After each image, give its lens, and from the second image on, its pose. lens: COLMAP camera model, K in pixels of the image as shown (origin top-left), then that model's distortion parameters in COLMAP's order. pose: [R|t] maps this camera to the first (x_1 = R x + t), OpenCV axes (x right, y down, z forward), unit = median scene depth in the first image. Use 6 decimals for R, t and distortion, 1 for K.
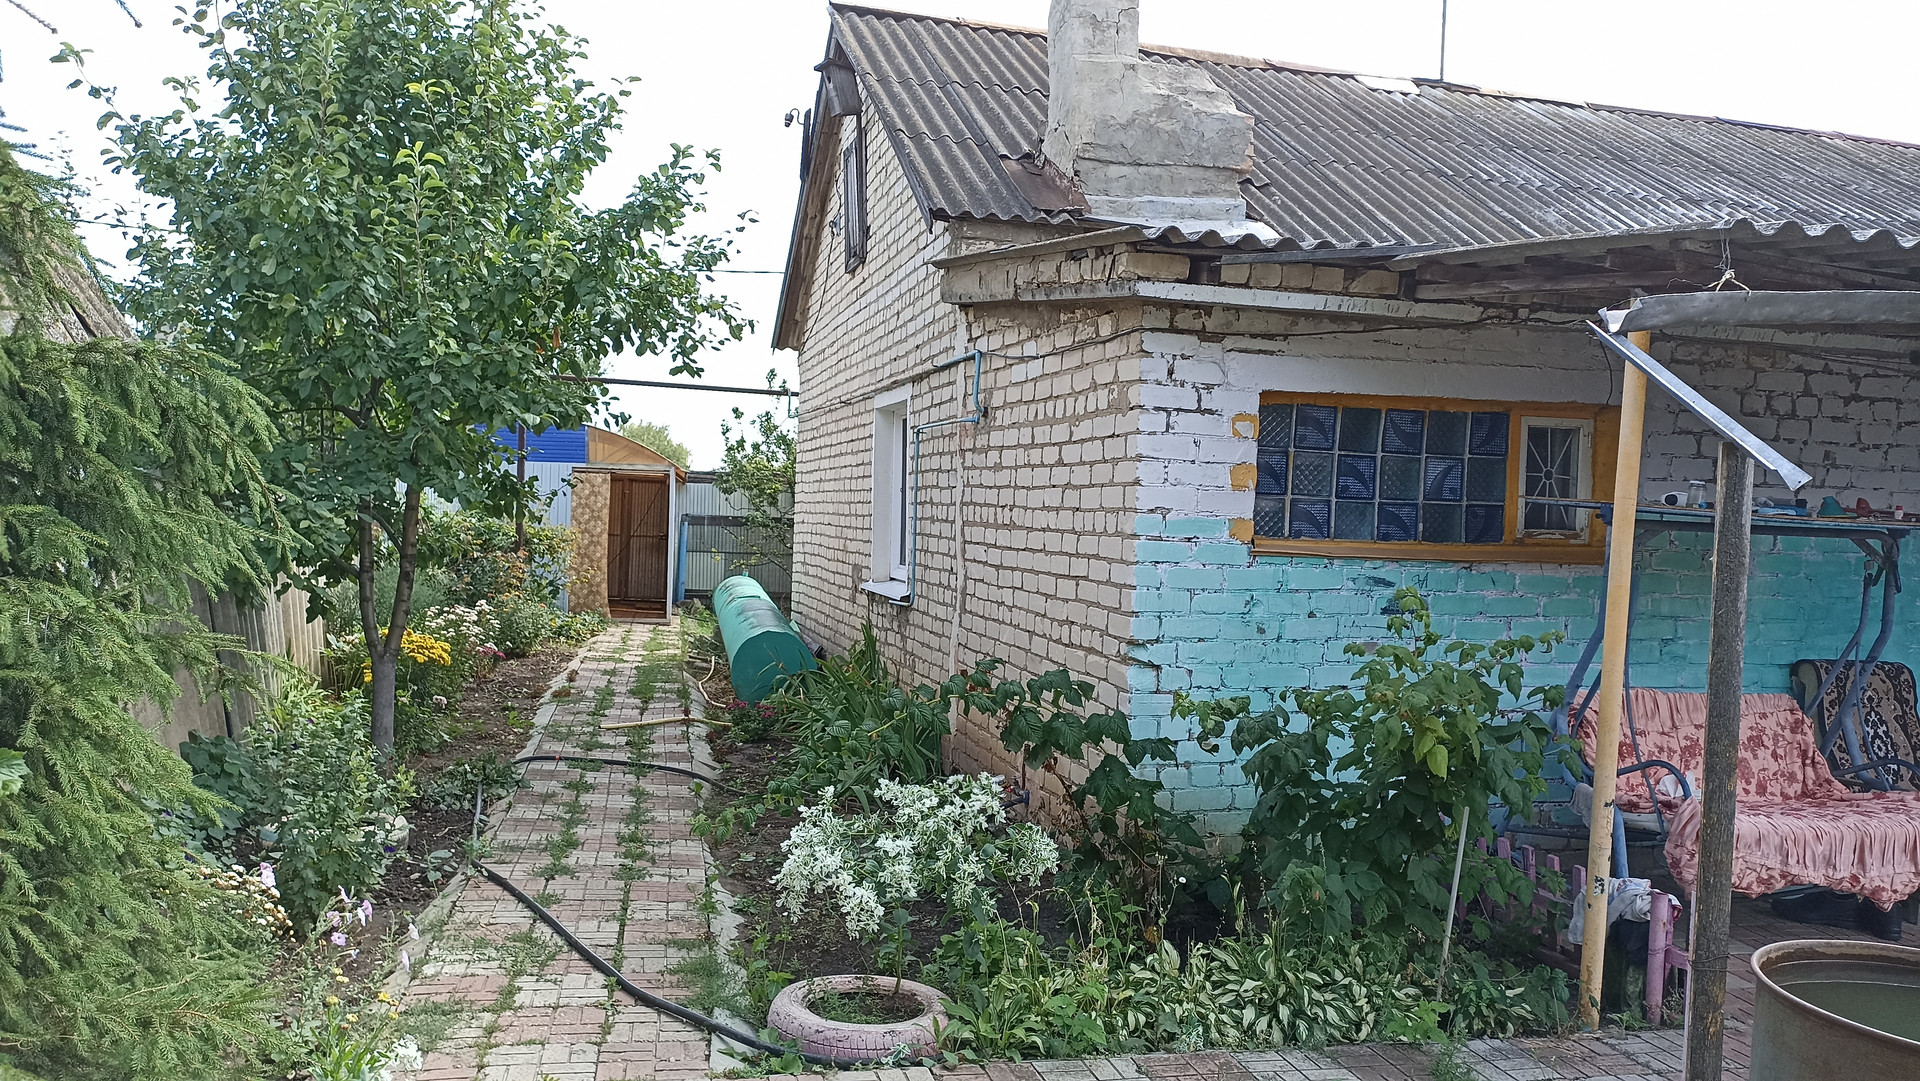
lens RADIAL K [[1445.0, 0, 964.7], [0, 1445.0, 544.4], [0, 0, 1]] dist [0.062601, -0.007323]
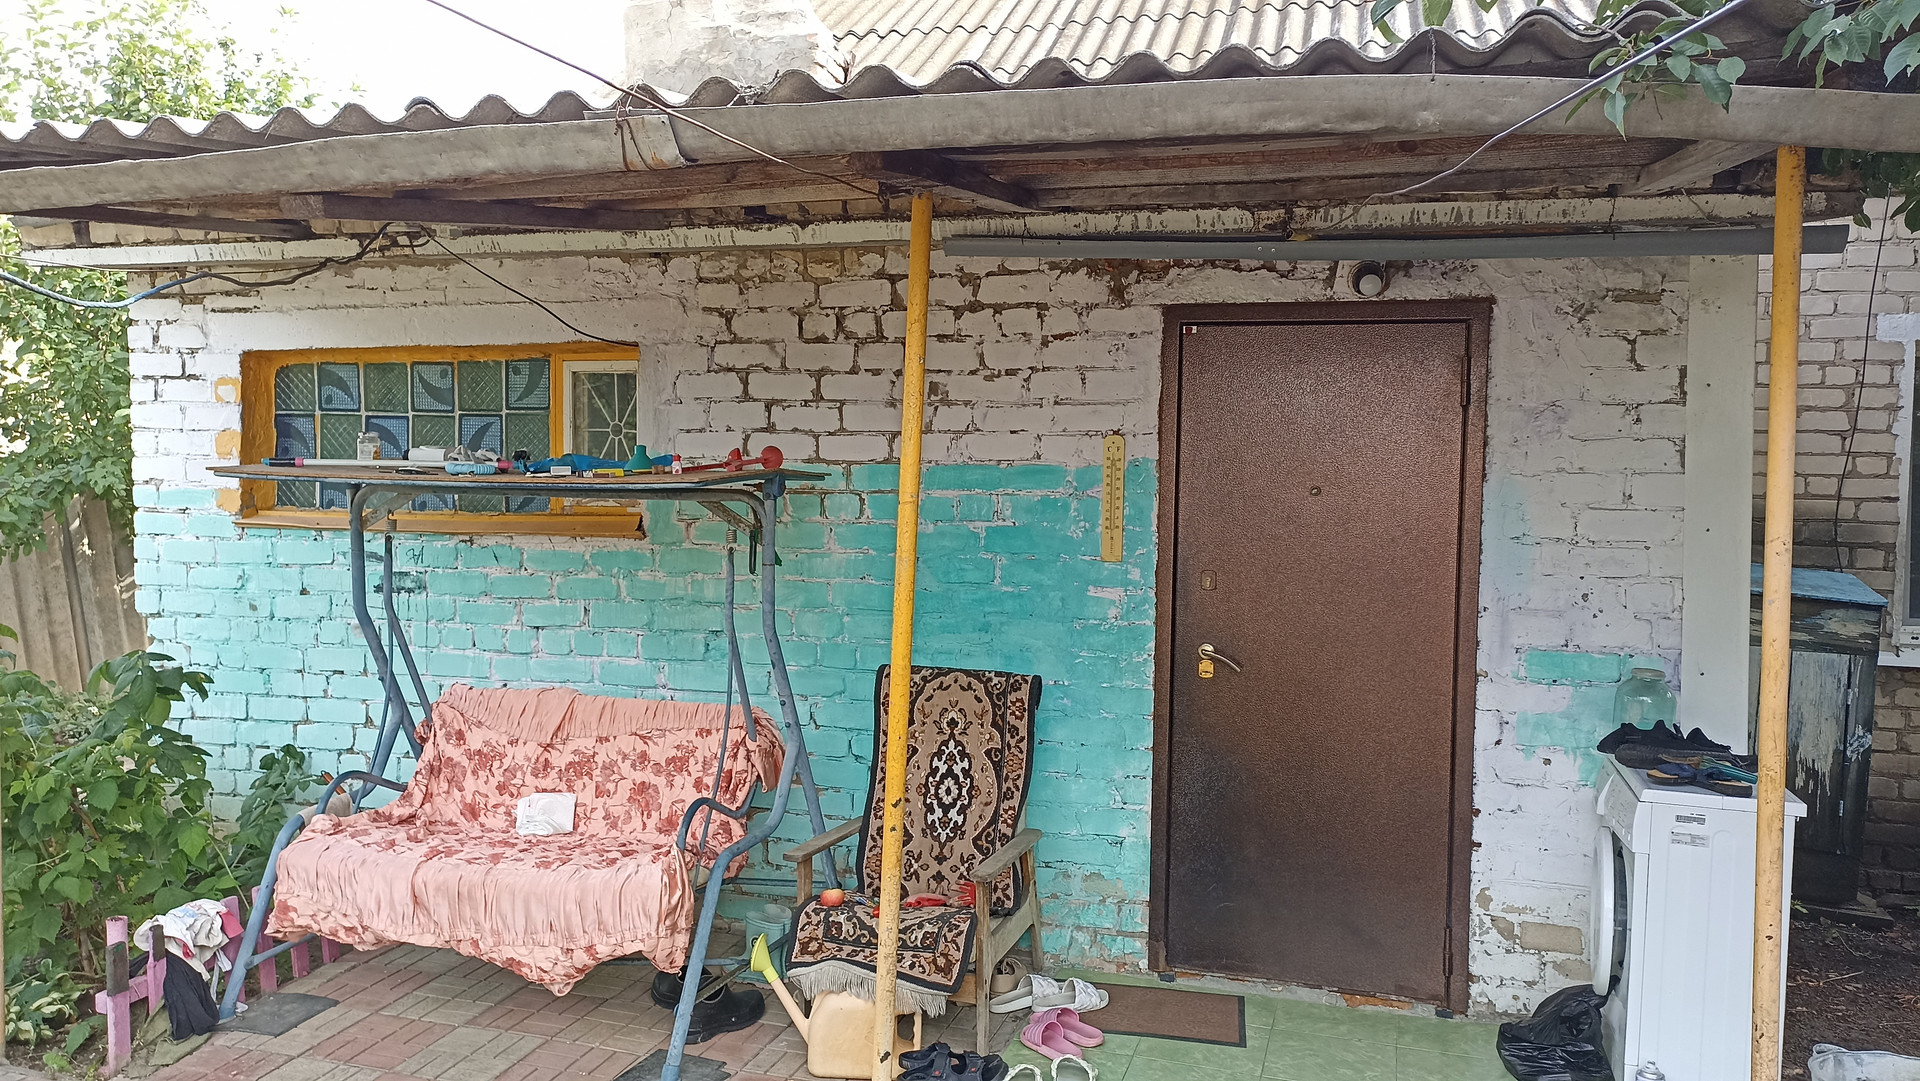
lens RADIAL K [[1445.0, 0, 961.3], [0, 1445.0, 541.8], [0, 0, 1]] dist [0.062601, -0.007323]
pose [[0.840273, 0.000399, -0.542164, 1.070938], [0.003975, 0.999968, 0.006897, 0.011959], [0.542150, -0.007951, 0.840244, 0.437404]]
